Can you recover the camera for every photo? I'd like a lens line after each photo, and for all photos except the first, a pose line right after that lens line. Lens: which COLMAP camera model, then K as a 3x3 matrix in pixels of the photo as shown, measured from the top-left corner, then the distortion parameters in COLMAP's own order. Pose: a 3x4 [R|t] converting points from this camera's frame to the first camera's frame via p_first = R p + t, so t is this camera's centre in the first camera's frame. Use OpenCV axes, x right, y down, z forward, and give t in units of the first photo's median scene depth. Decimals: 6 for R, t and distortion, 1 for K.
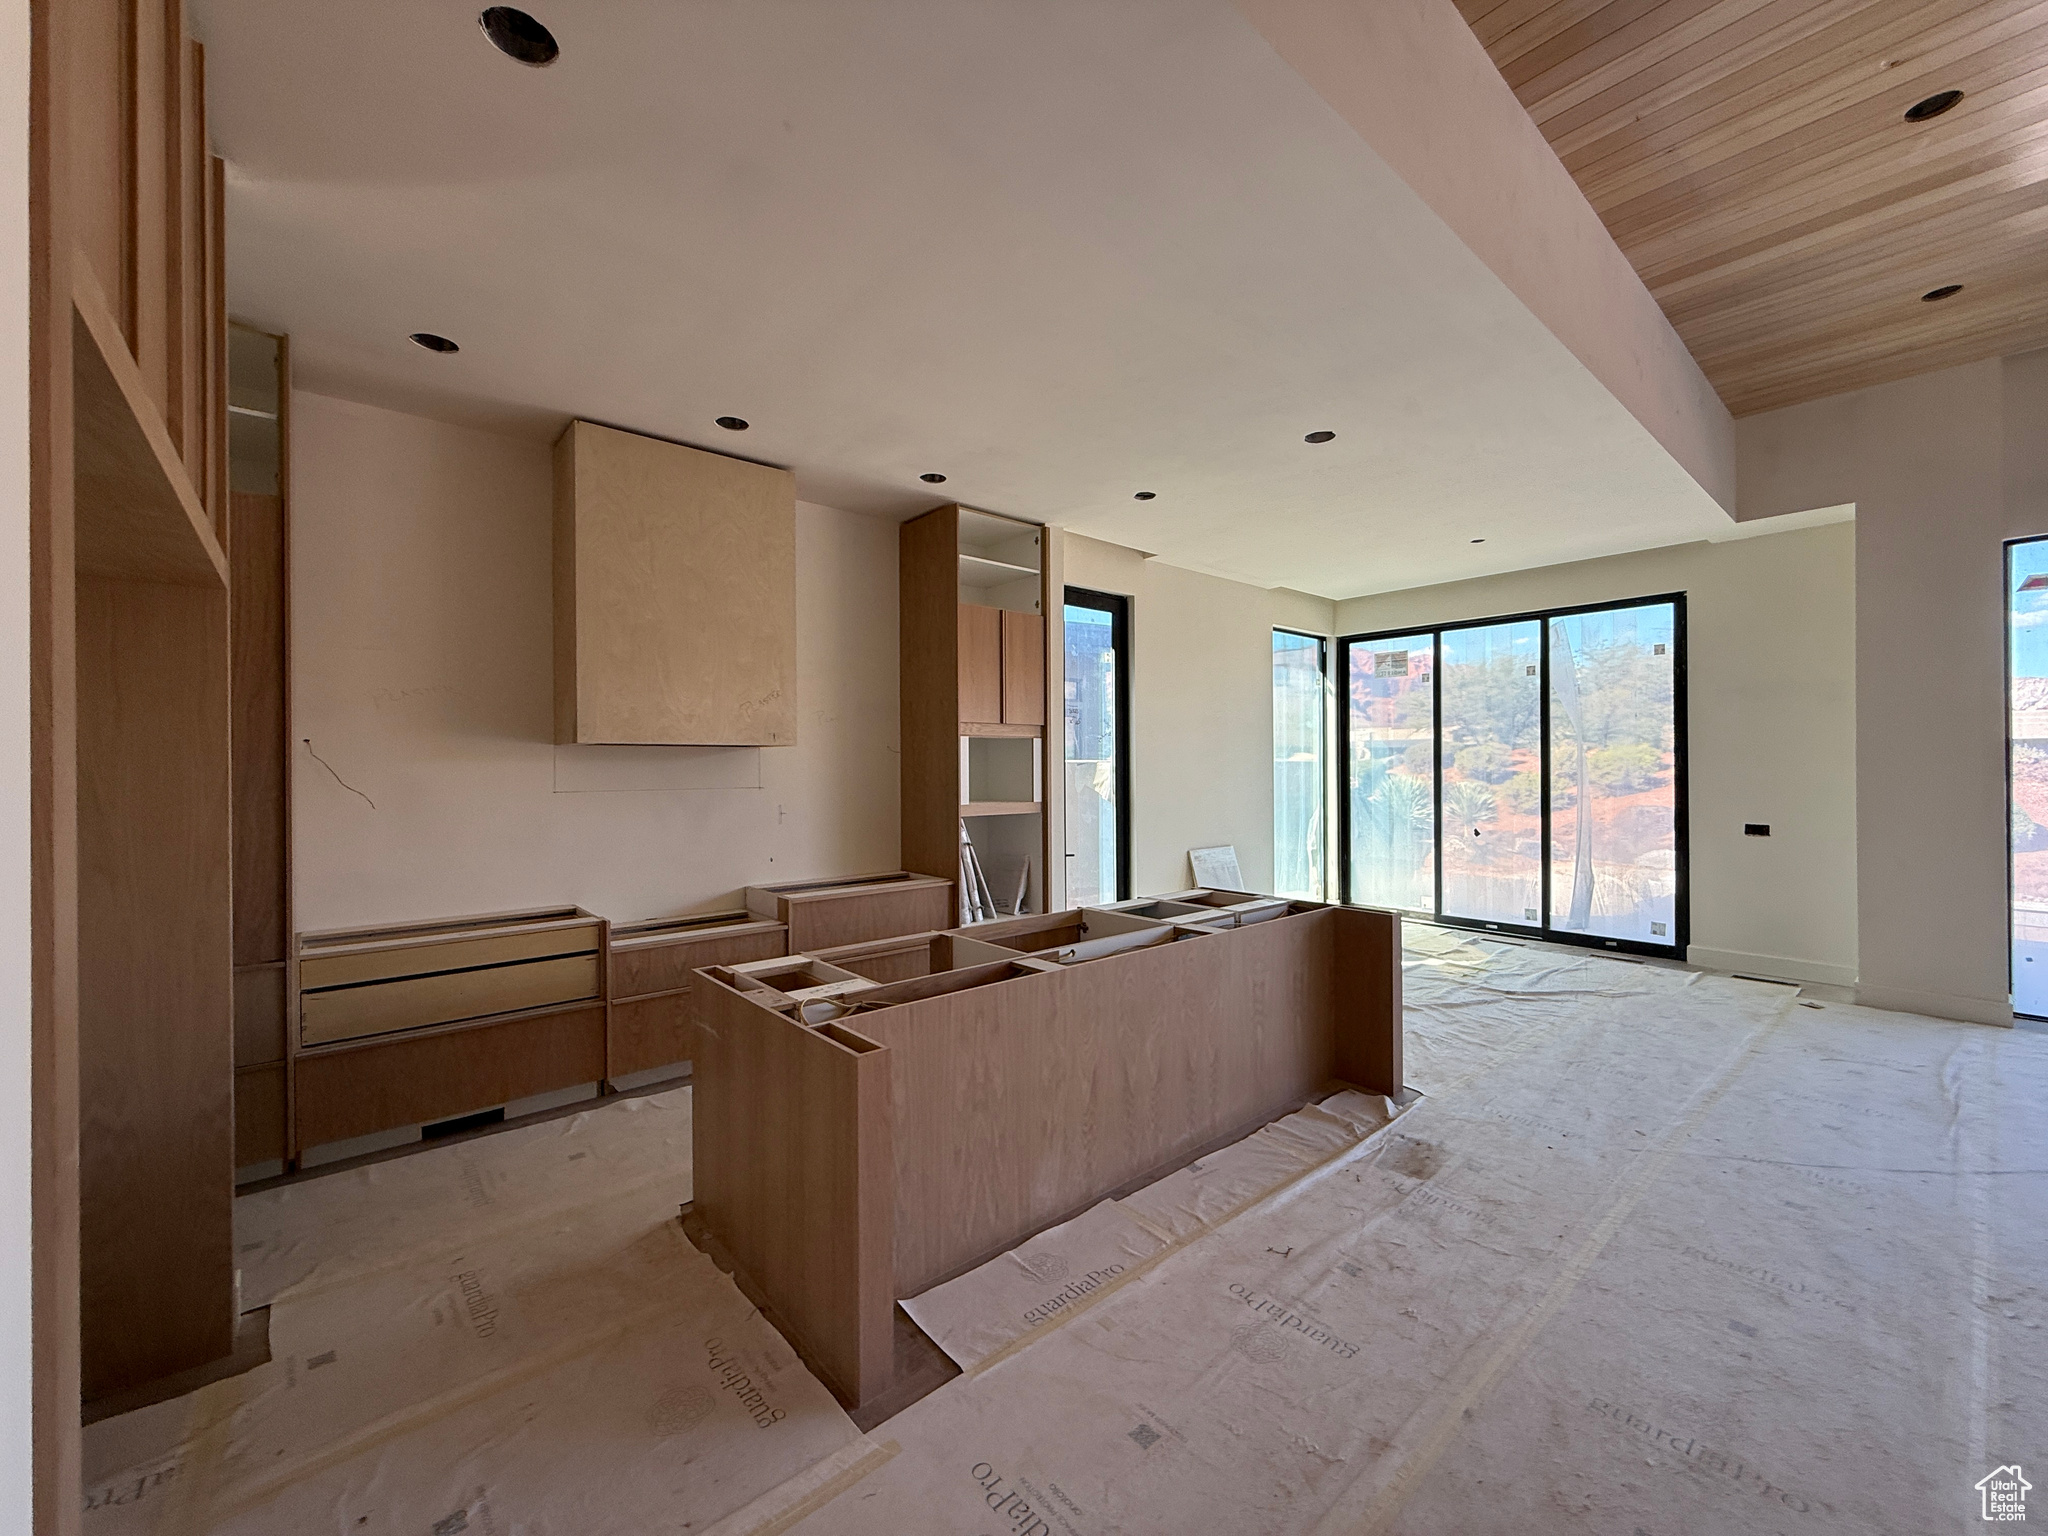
lens RADIAL K [[820.0, 0, 1024.0], [0, 820.0, 768.0], [0, 0, 1]] dist [0.001753, 0.000112]
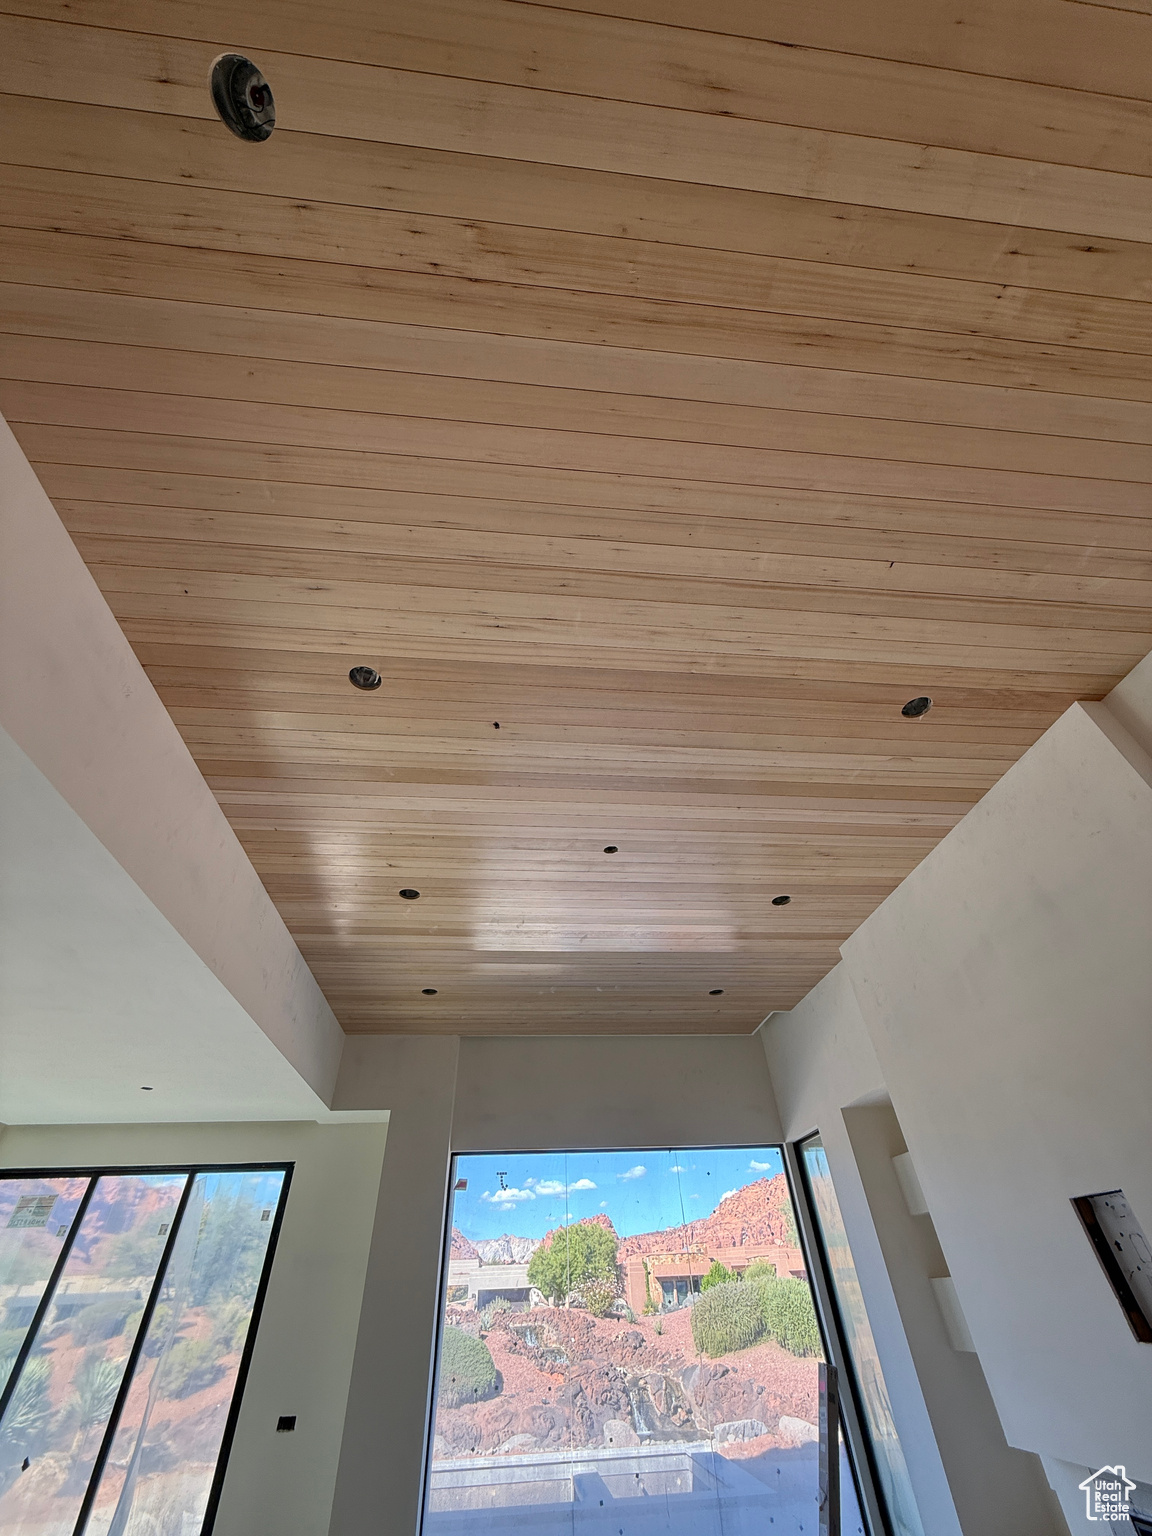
lens RADIAL K [[615.0, 0, 575.4], [0, 615.0, 765.3], [0, 0, 1]] dist [0.001753, 0.000112]
pose [[0.579657, 0.525577, 0.622710, 0.165366], [0.031182, 0.749325, -0.661468, -0.035066], [-0.814264, 0.402841, 0.417963, -0.033005]]
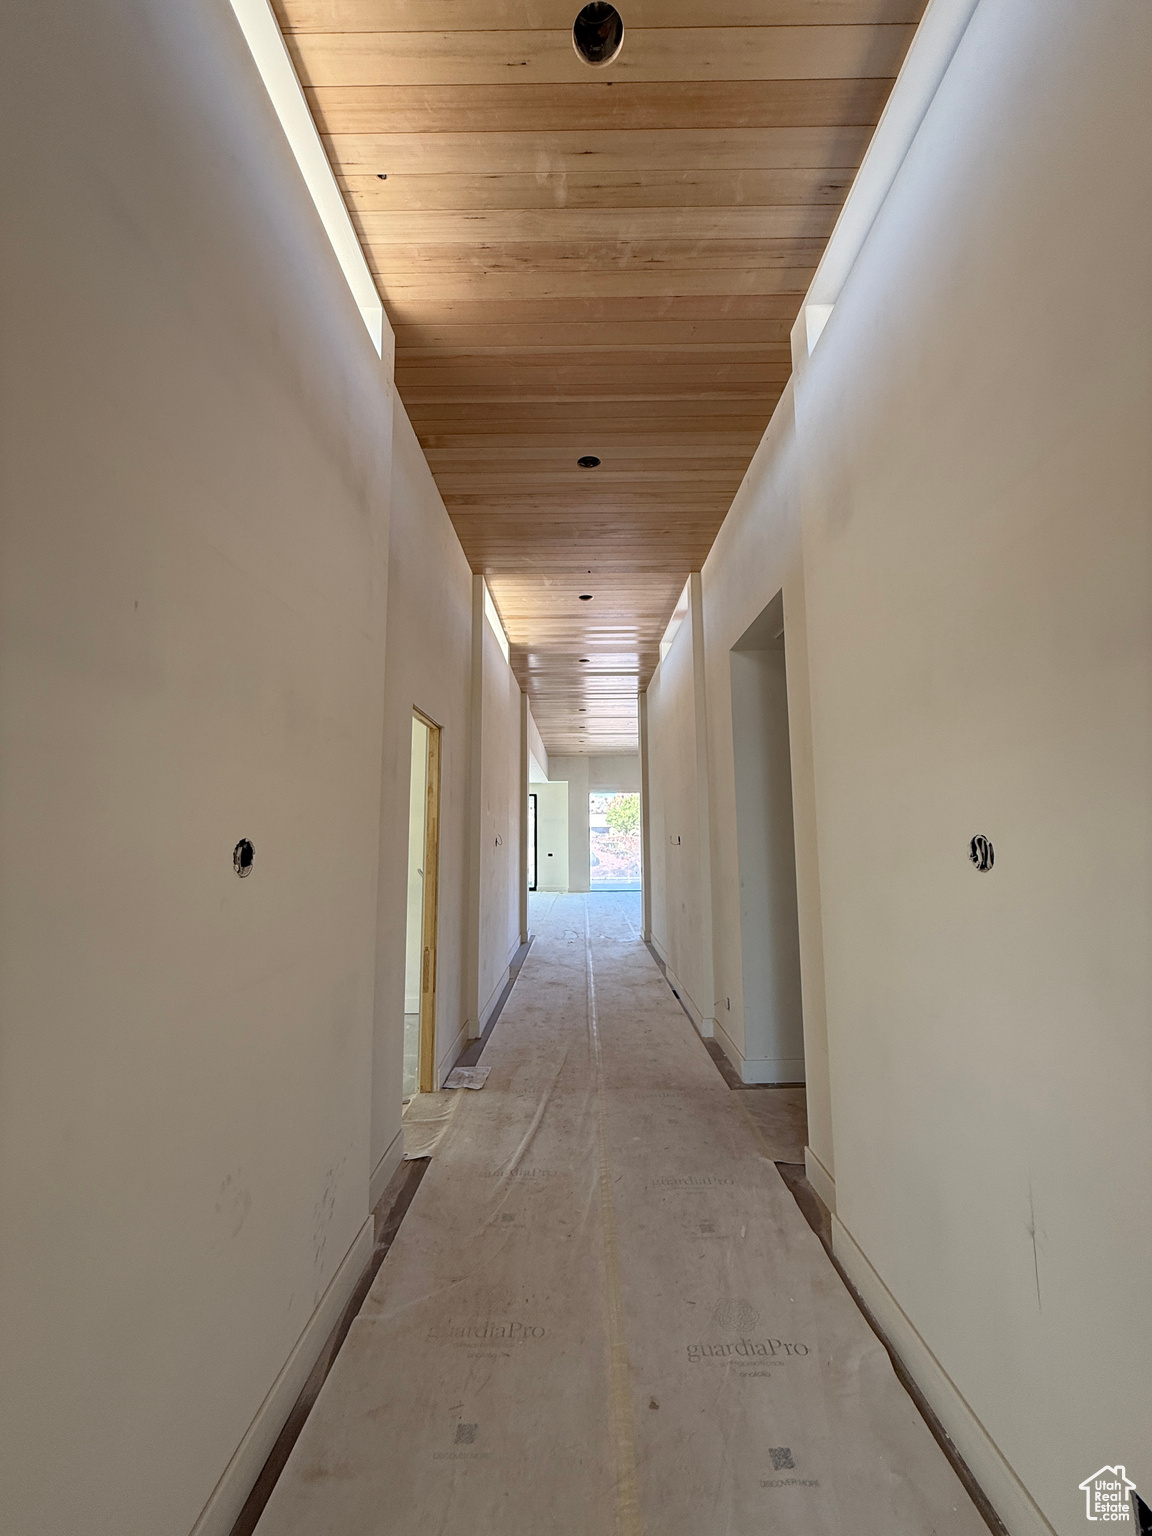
lens RADIAL K [[615.0, 0, 575.4], [0, 615.0, 765.3], [0, 0, 1]] dist [0.001753, 0.000112]
pose [[0.660651, 0.086572, 0.745685, -1.685997], [0.005261, 0.992770, -0.119918, 0.000240], [-0.750675, 0.083147, 0.655419, -1.423831]]
